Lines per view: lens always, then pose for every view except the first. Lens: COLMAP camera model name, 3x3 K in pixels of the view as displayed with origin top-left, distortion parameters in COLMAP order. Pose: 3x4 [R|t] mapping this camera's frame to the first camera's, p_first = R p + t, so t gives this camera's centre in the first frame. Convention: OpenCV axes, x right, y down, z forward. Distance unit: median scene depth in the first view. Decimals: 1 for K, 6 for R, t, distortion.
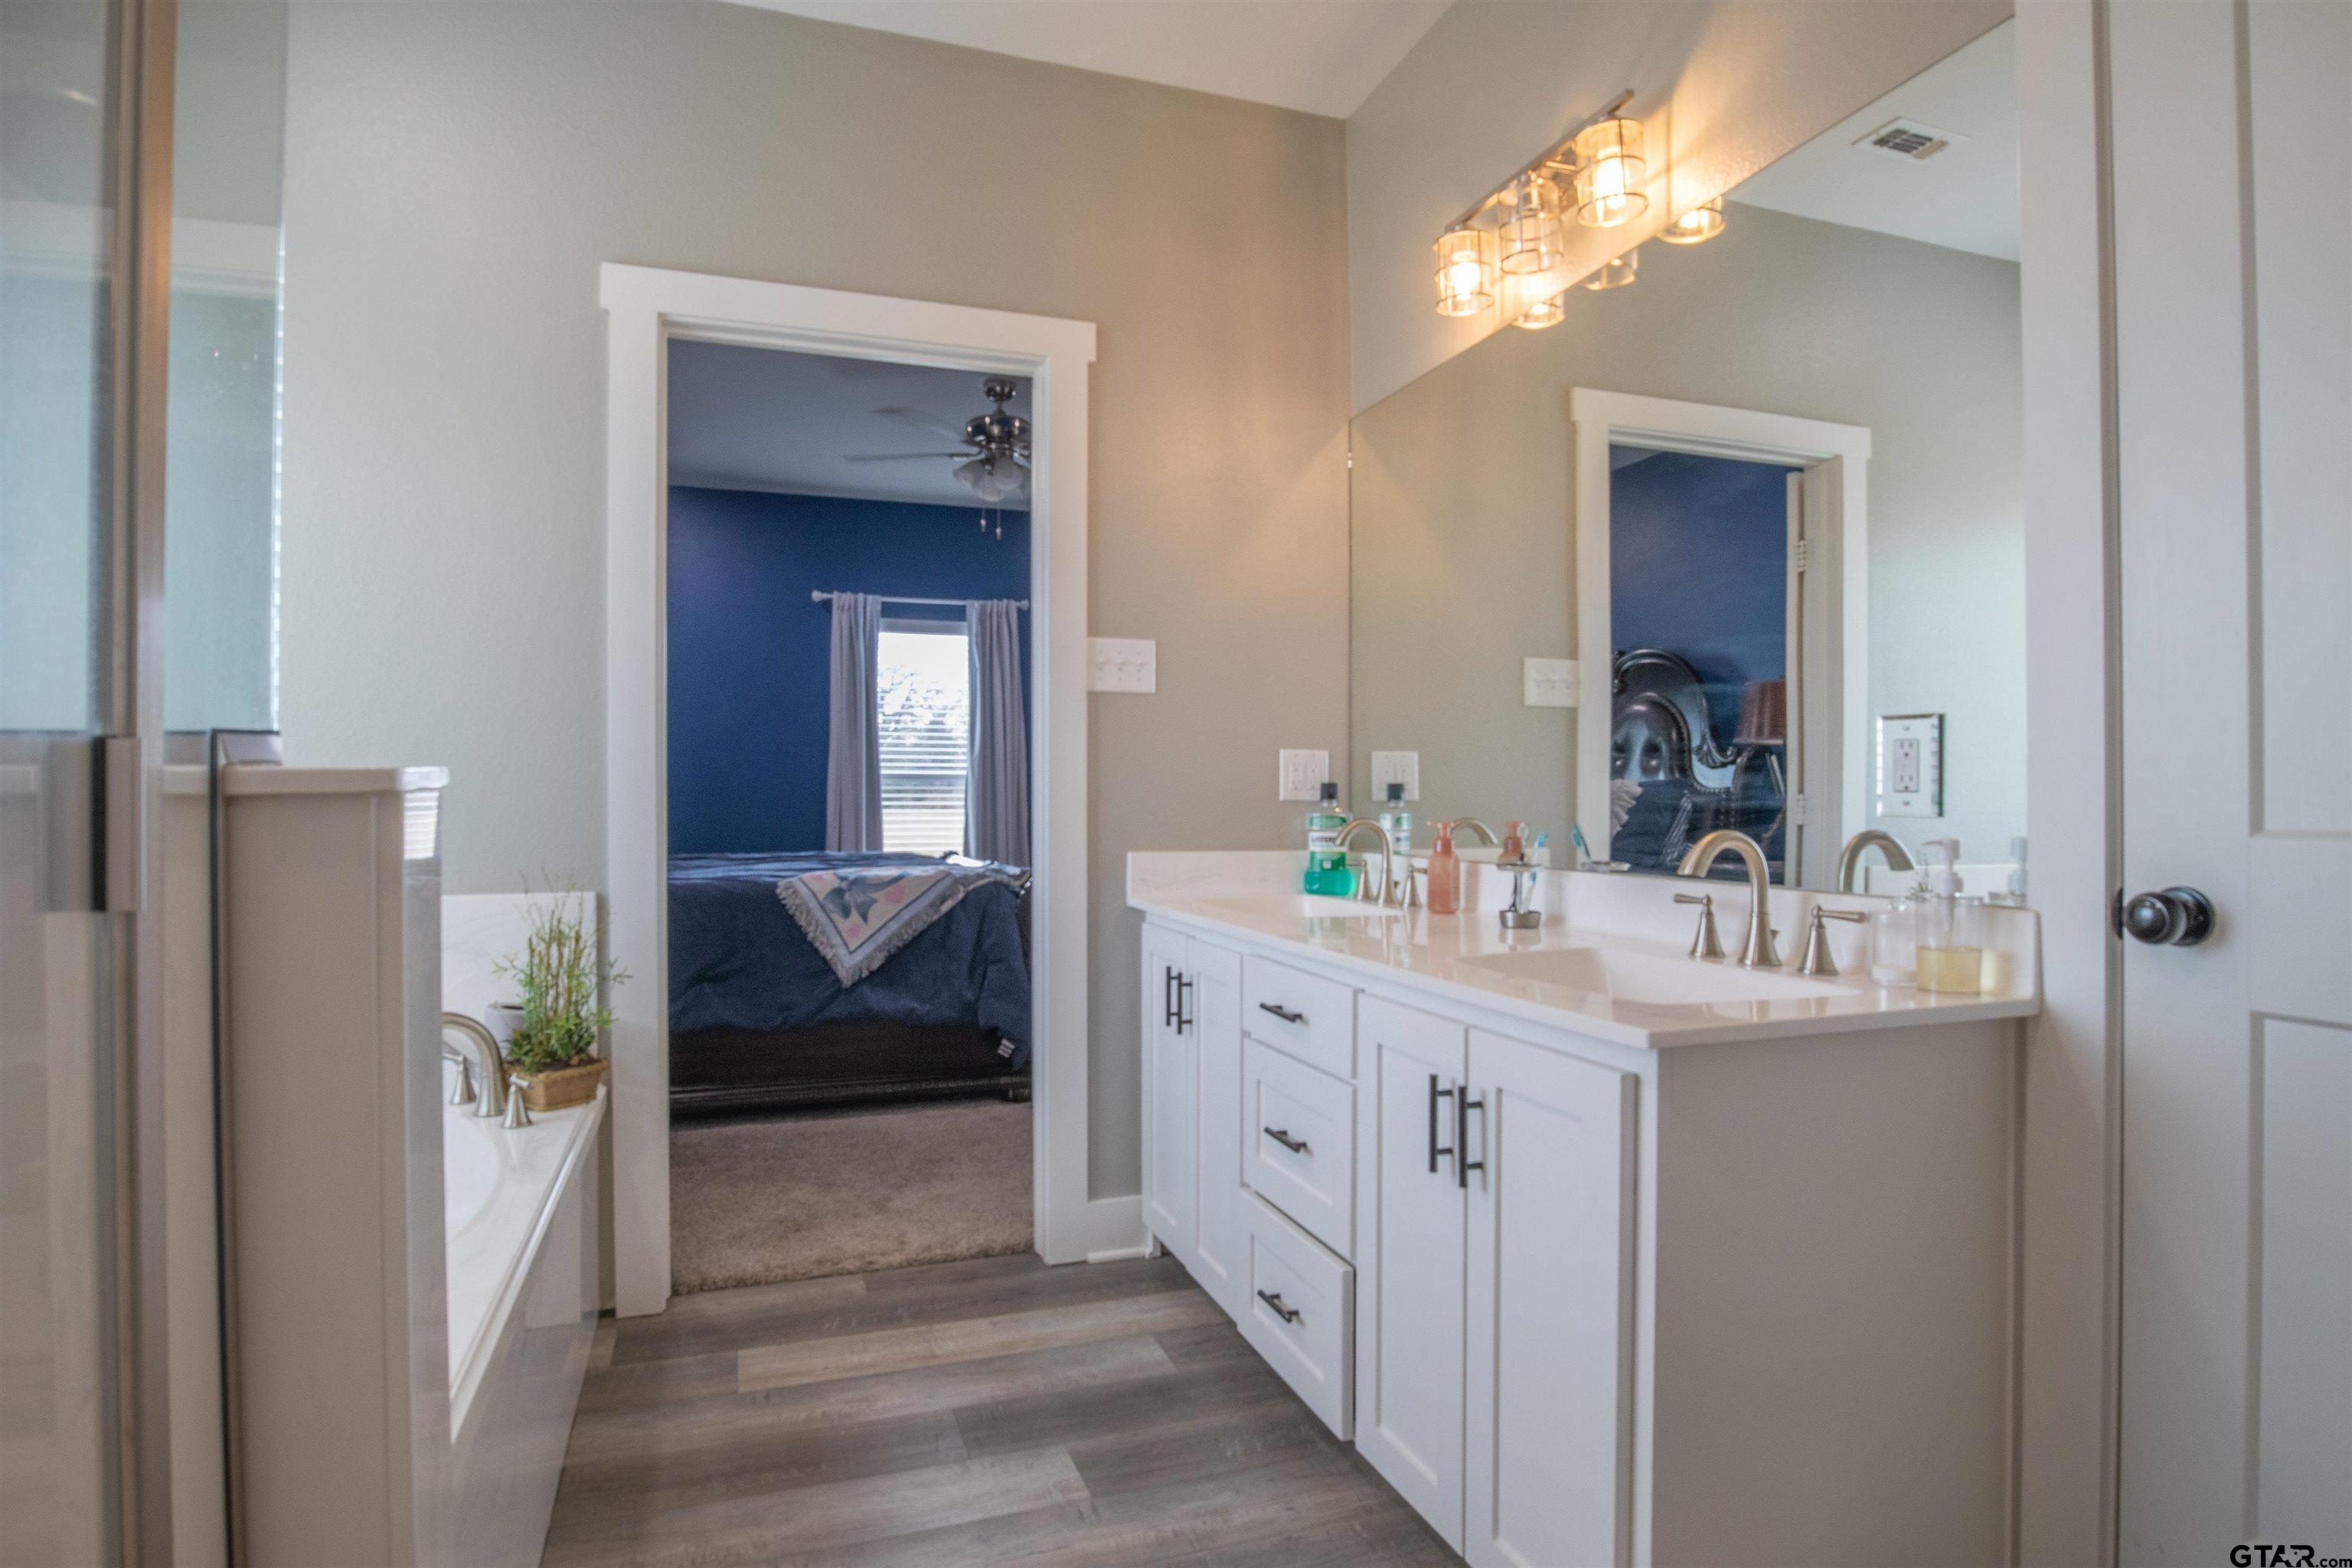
lens RADIAL K [[1214.7, 0, 1174.0], [0, 1214.7, 790.6], [0, 0, 1]] dist [-0.025971, 0.002851]
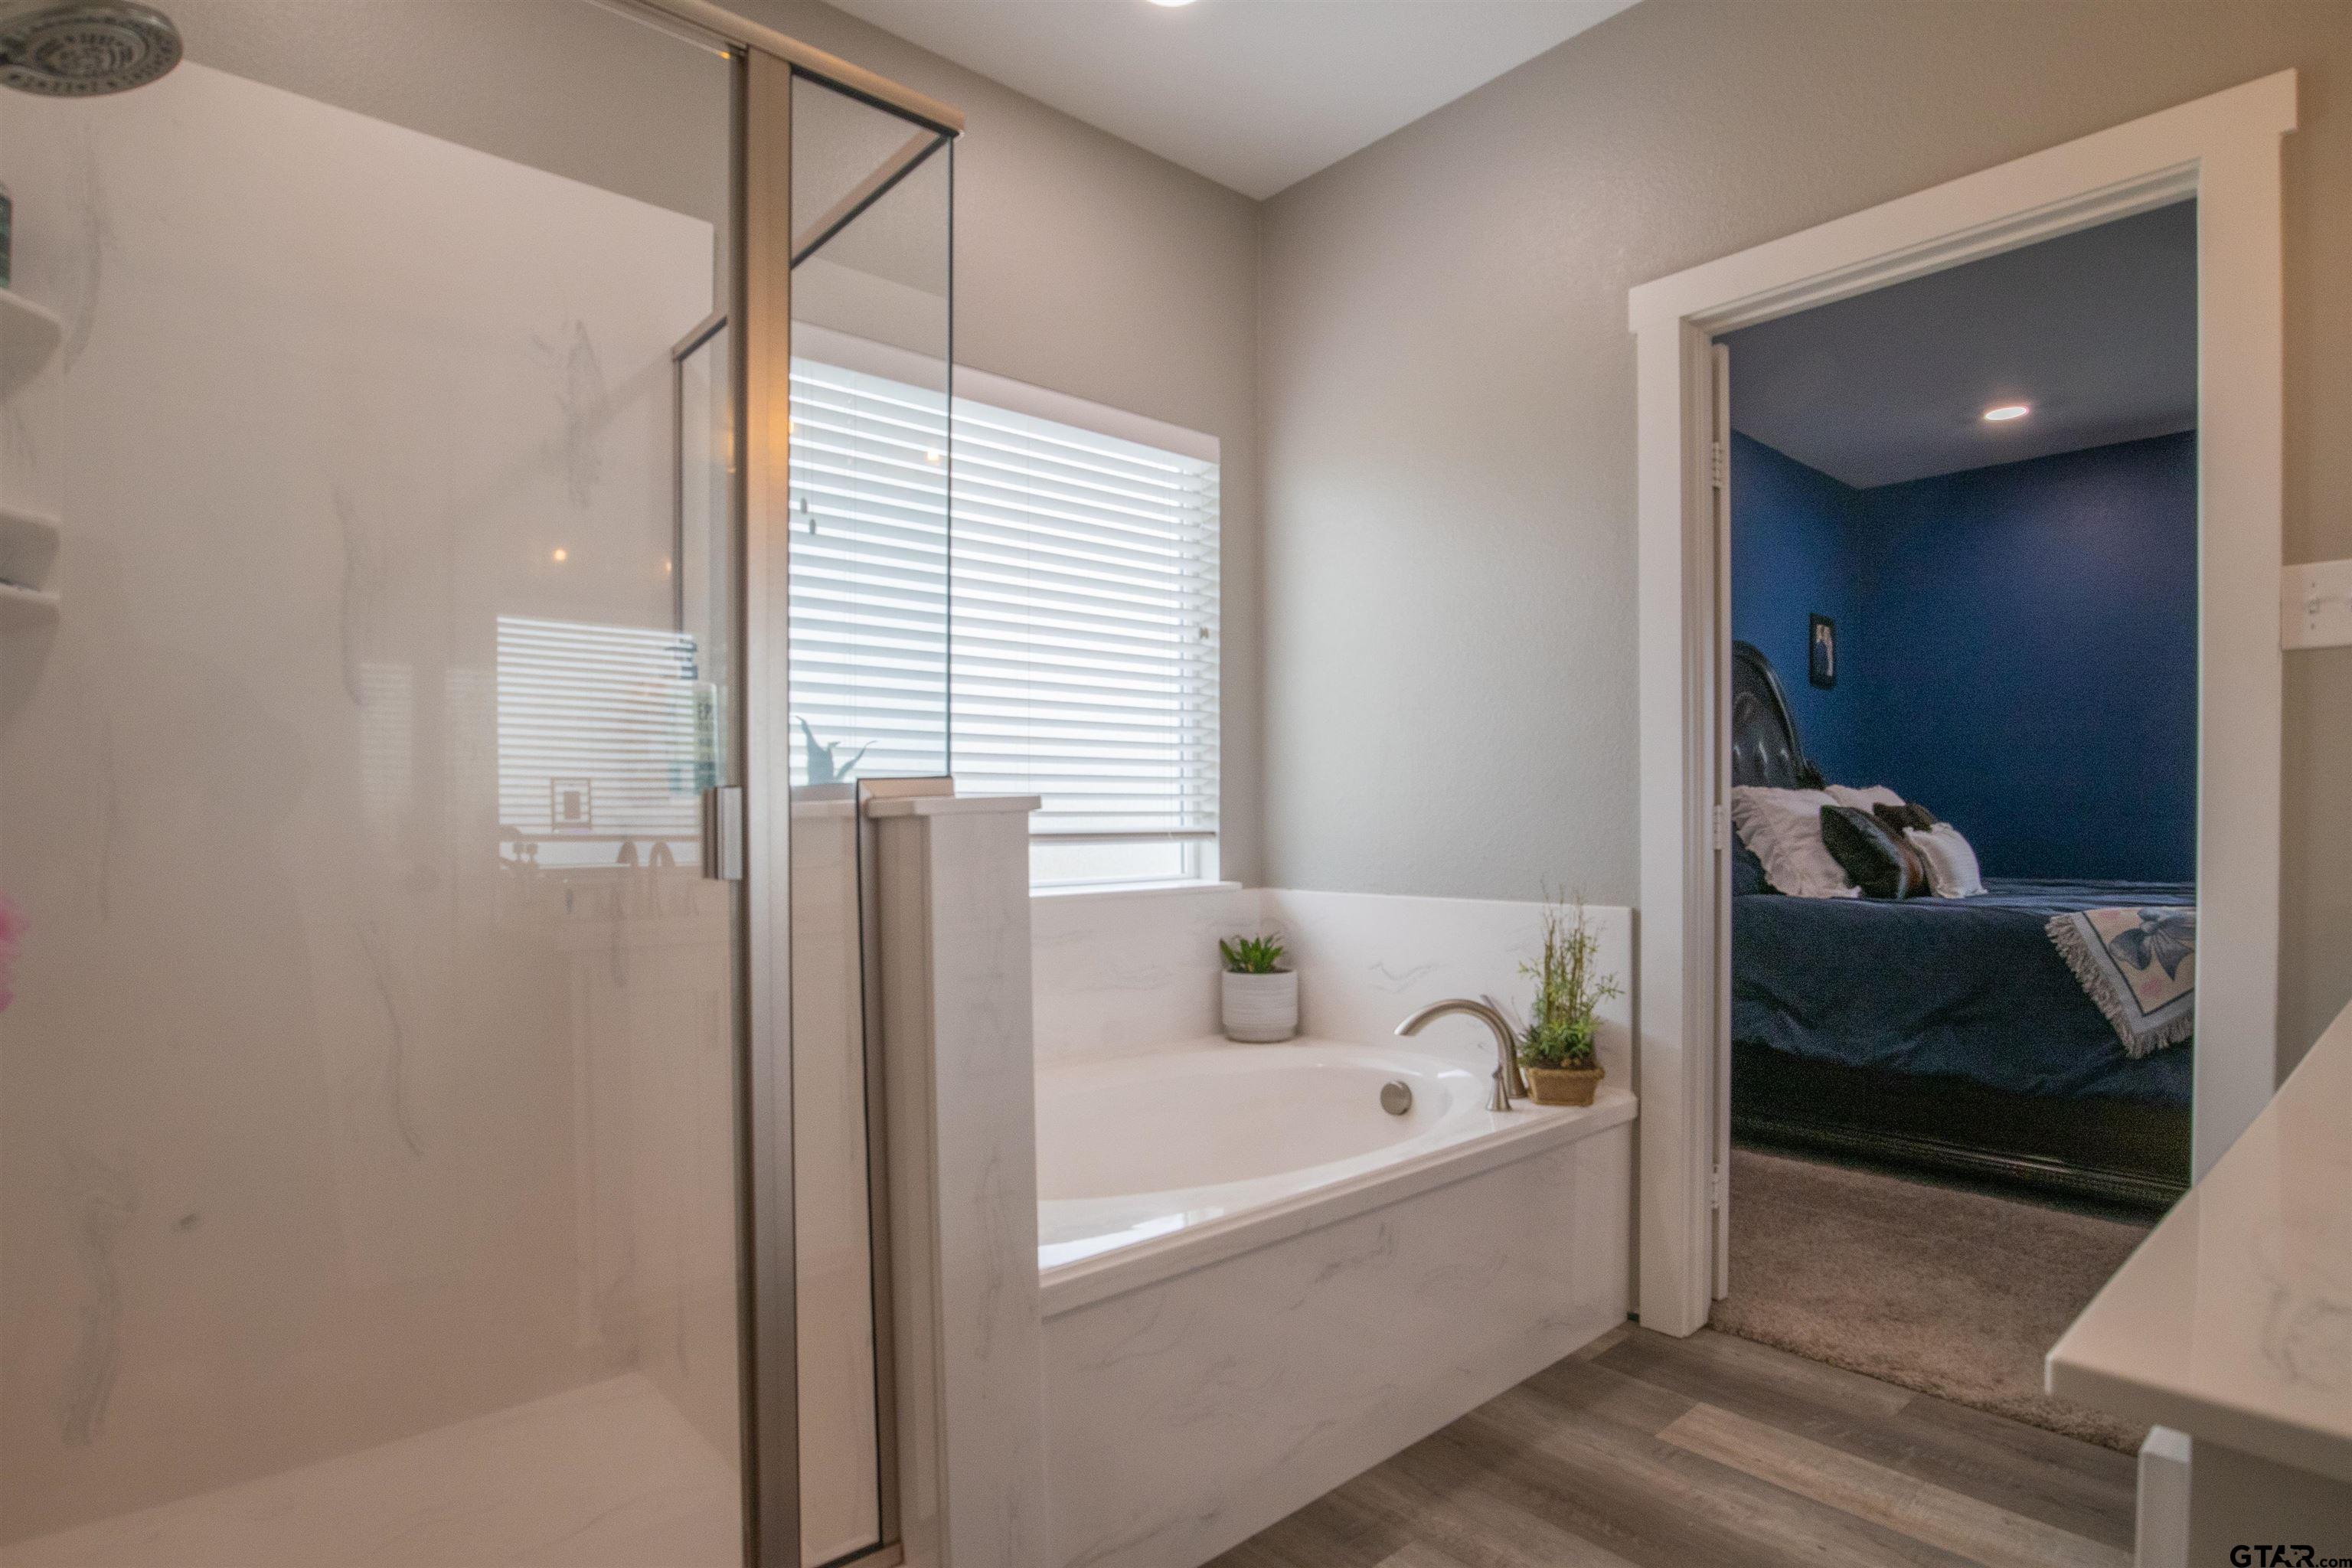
lens RADIAL K [[1214.7, 0, 1220.9], [0, 1214.7, 834.5], [0, 0, 1]] dist [-0.025971, 0.002851]
pose [[0.407883, 0.015039, -0.912910, 0.297580], [0.007340, 0.999778, 0.019750, -0.000682], [0.913004, -0.014757, 0.407683, 0.245257]]
